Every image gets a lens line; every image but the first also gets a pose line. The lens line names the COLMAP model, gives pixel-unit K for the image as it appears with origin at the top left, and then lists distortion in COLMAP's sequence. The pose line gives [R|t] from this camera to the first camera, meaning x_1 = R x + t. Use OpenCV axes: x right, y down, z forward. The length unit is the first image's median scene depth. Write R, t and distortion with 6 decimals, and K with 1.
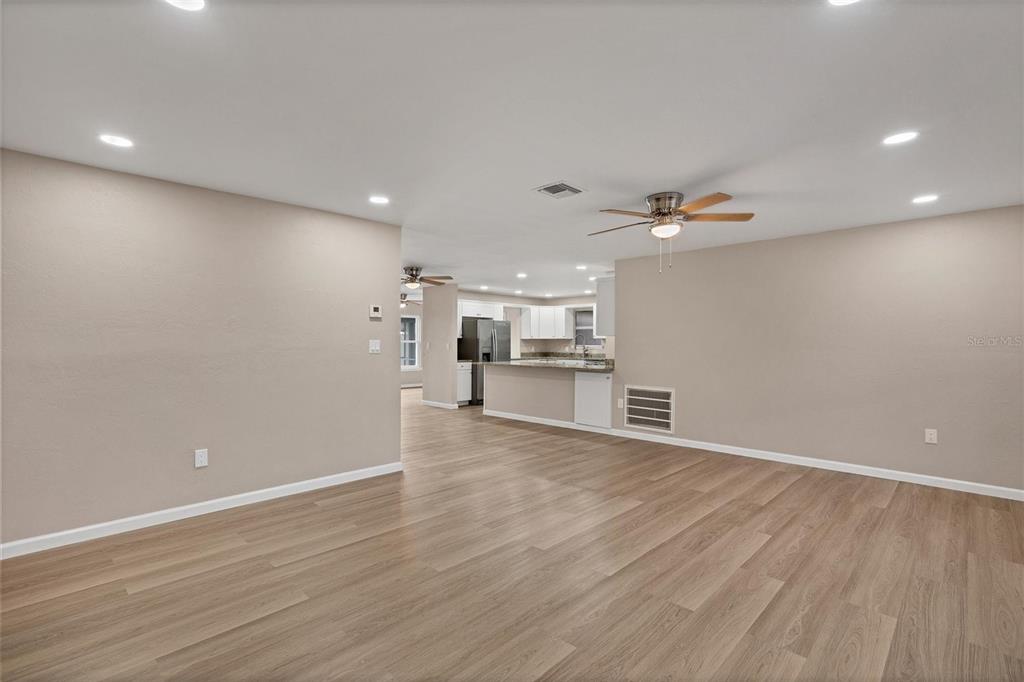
lens RADIAL K [[486.0, 0, 512.0], [0, 486.0, 341.0], [0, 0, 1]] dist [0.000172, 0.000338]
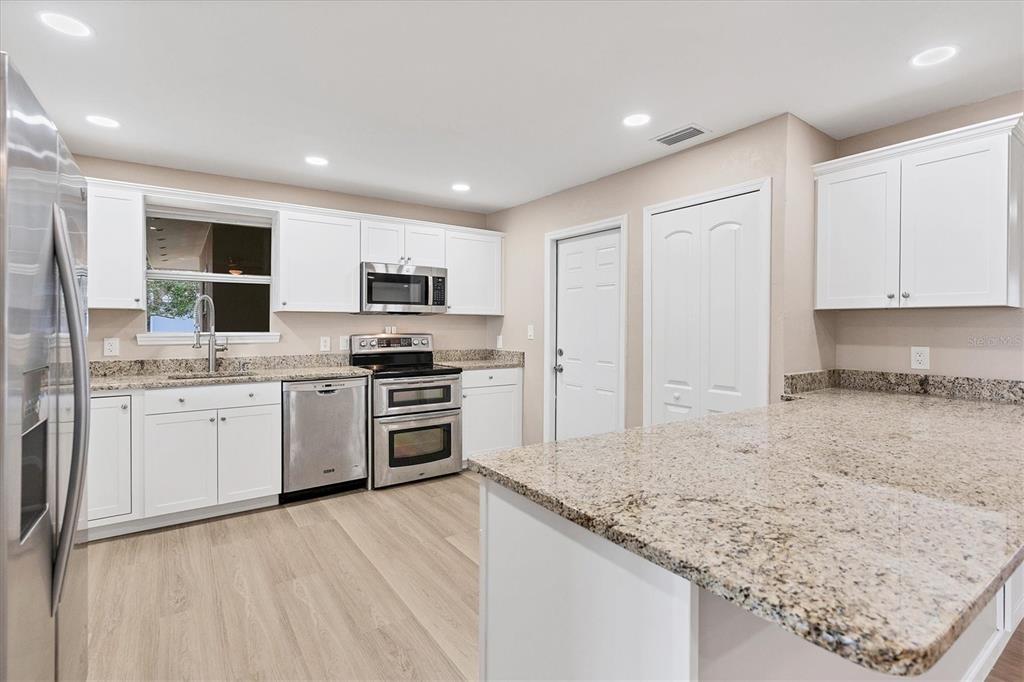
lens RADIAL K [[475.5, 0, 511.0], [0, 475.5, 332.1], [0, 0, 1]] dist [-0.013896, 0.000142]
pose [[0.198114, -0.019367, 0.979988, -0.106876], [-0.006464, 0.999757, 0.021065, 0.001154], [-0.980158, -0.010508, 0.197941, 0.747061]]
